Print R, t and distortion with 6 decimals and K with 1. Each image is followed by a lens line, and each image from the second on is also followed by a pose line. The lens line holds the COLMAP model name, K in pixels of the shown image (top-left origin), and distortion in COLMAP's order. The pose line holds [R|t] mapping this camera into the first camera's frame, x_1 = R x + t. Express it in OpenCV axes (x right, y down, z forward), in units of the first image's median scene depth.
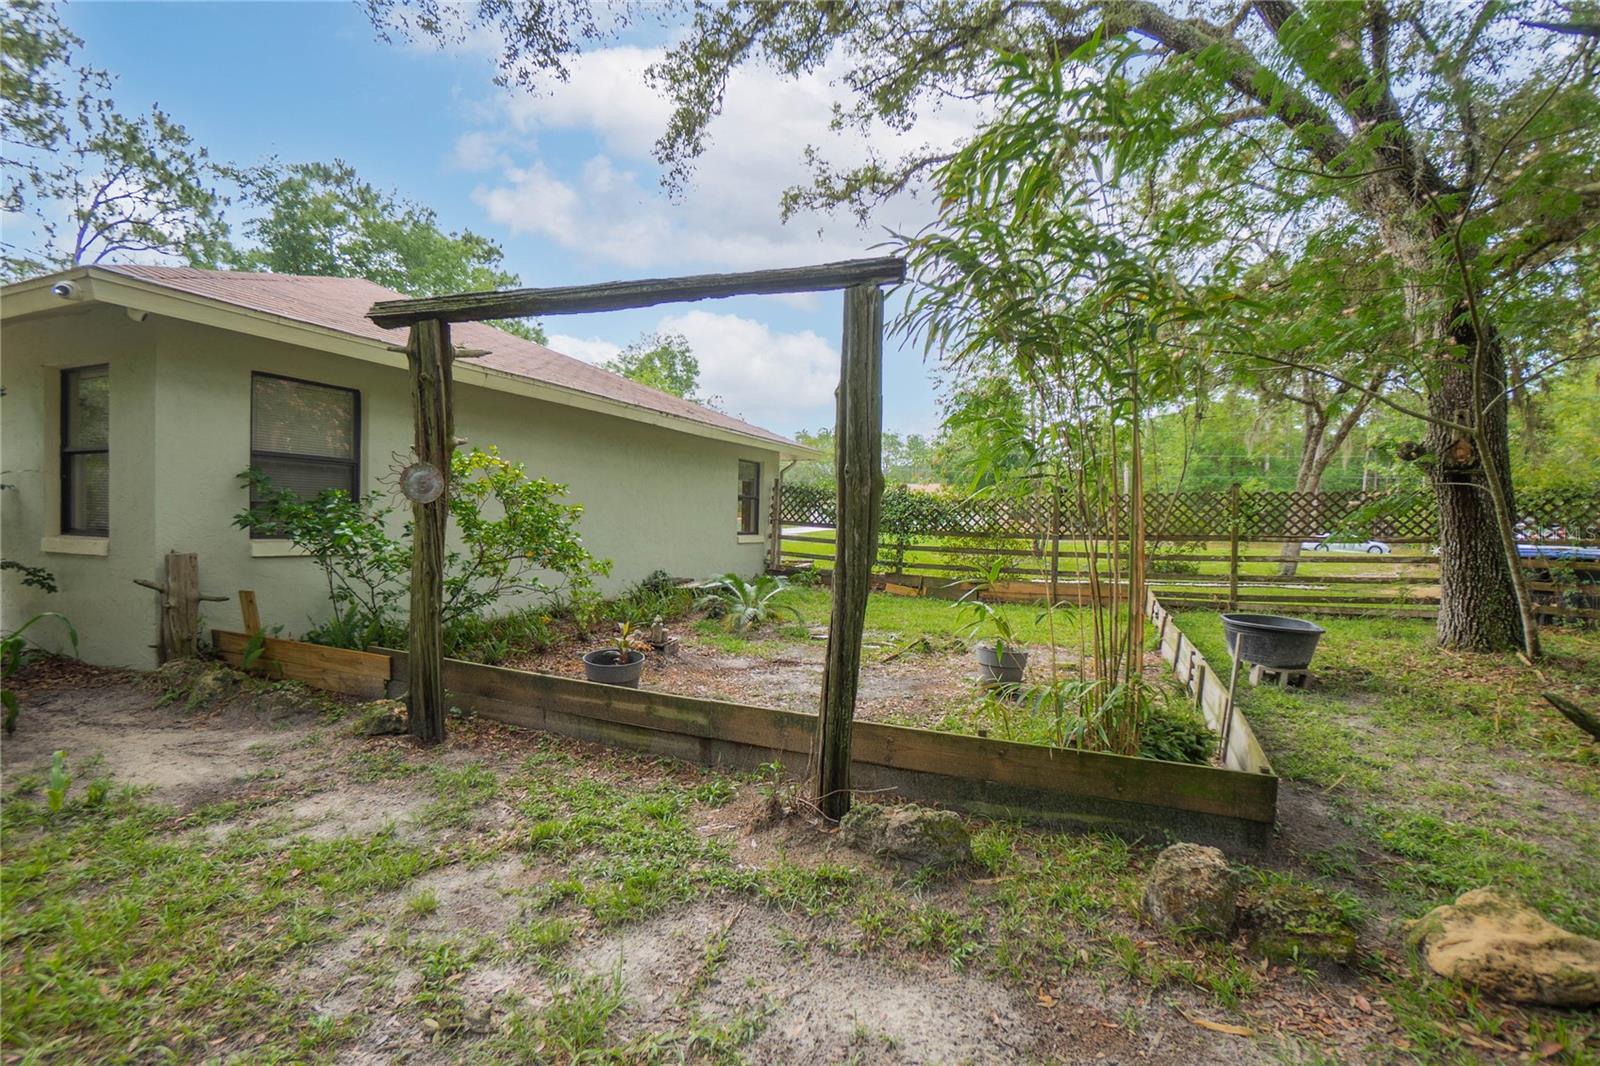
lens RADIAL K [[708.6, 0, 803.2], [0, 708.6, 538.5], [0, 0, 1]] dist [-0.053861, 0.019671]
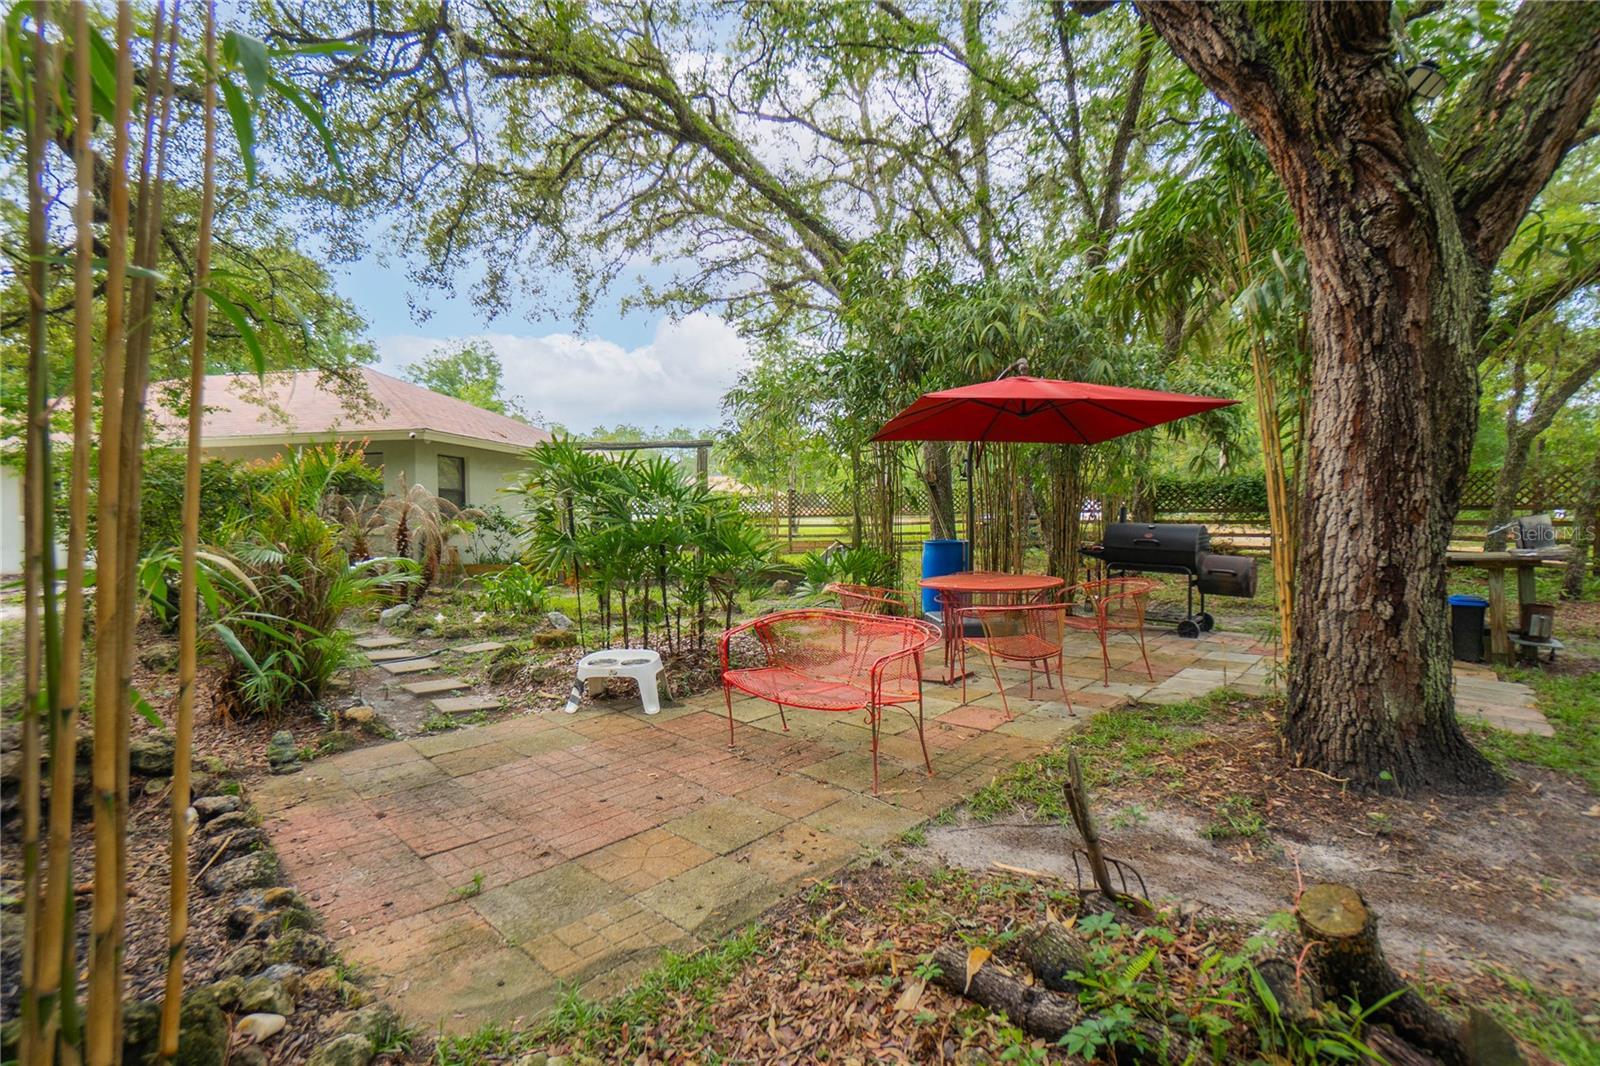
lens RADIAL K [[708.6, 0, 800.8], [0, 708.6, 528.2], [0, 0, 1]] dist [-0.053861, 0.019671]
pose [[0.958551, -0.035661, 0.282679, -0.108409], [0.035199, 0.999358, 0.006717, 0.012877], [-0.282737, 0.003512, 0.959191, -0.607990]]
